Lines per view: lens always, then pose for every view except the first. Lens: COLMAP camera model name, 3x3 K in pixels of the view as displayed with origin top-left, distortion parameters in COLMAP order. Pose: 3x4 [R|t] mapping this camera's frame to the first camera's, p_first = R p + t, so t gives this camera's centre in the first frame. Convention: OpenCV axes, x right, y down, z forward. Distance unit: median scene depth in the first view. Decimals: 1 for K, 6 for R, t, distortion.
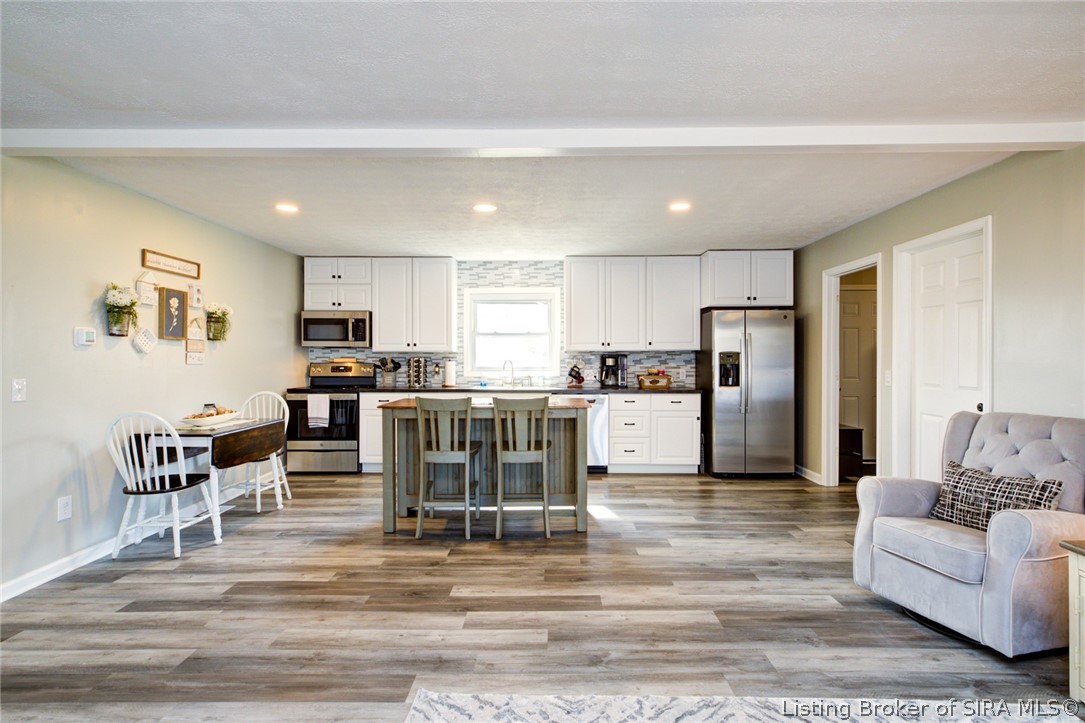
lens RADIAL K [[550.7, 0, 552.9], [0, 550.7, 362.1], [0, 0, 1]] dist [0.001411, -0.001524]
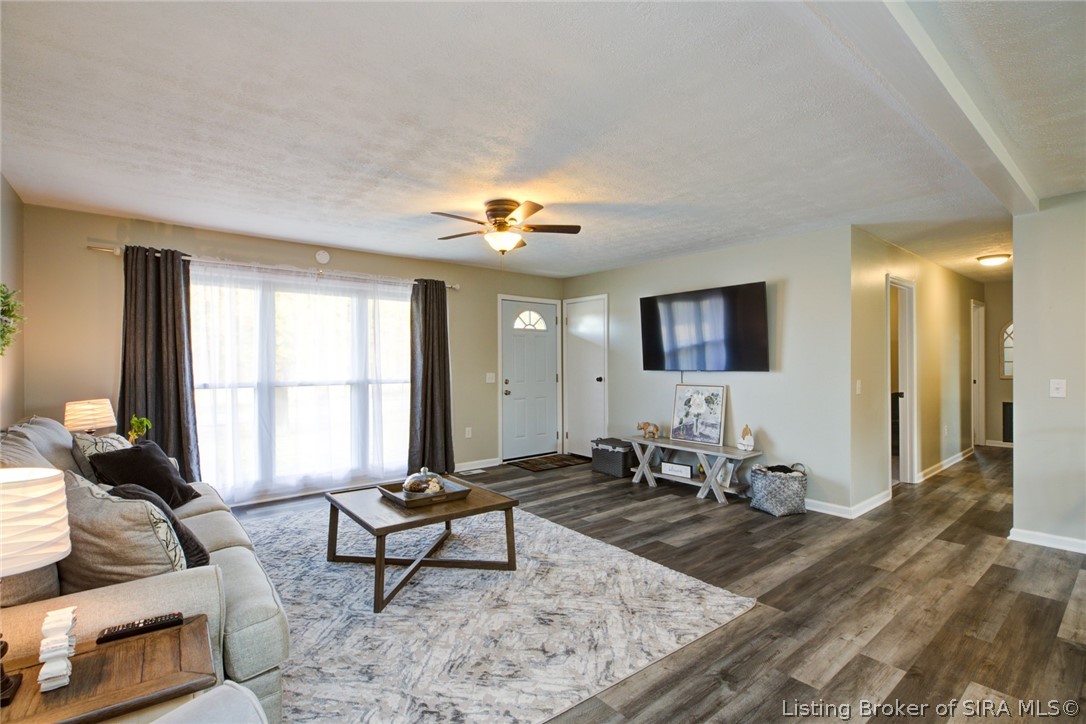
lens RADIAL K [[495.3, 0, 537.7], [0, 495.3, 363.2], [0, 0, 1]] dist [-0.010878, 0.000713]
pose [[-0.776449, 0.002247, -0.630176, 0.486048], [-0.000225, 0.999993, 0.003842, -0.008562], [0.630179, 0.003125, -0.776443, 0.802476]]
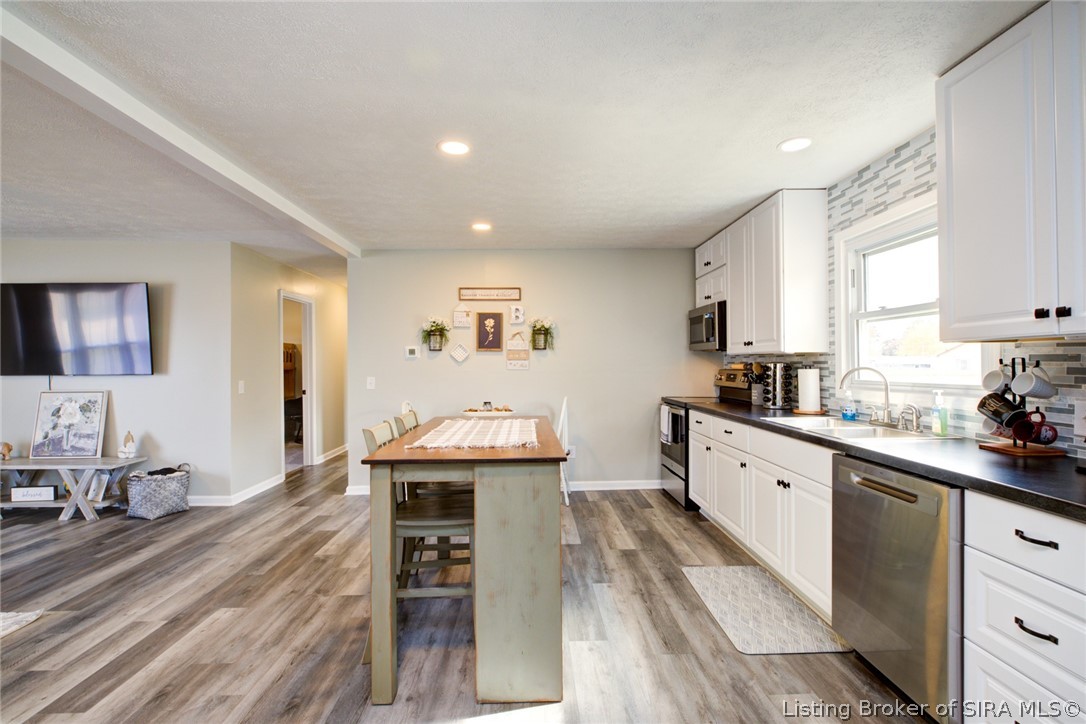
lens RADIAL K [[495.3, 0, 539.0], [0, 495.3, 369.2], [0, 0, 1]] dist [-0.010878, 0.000713]
pose [[0.029665, 0.010264, -0.999507, 0.494928], [-0.000509, 0.999947, 0.010253, -0.009385], [0.999560, 0.000205, 0.029669, 1.082932]]
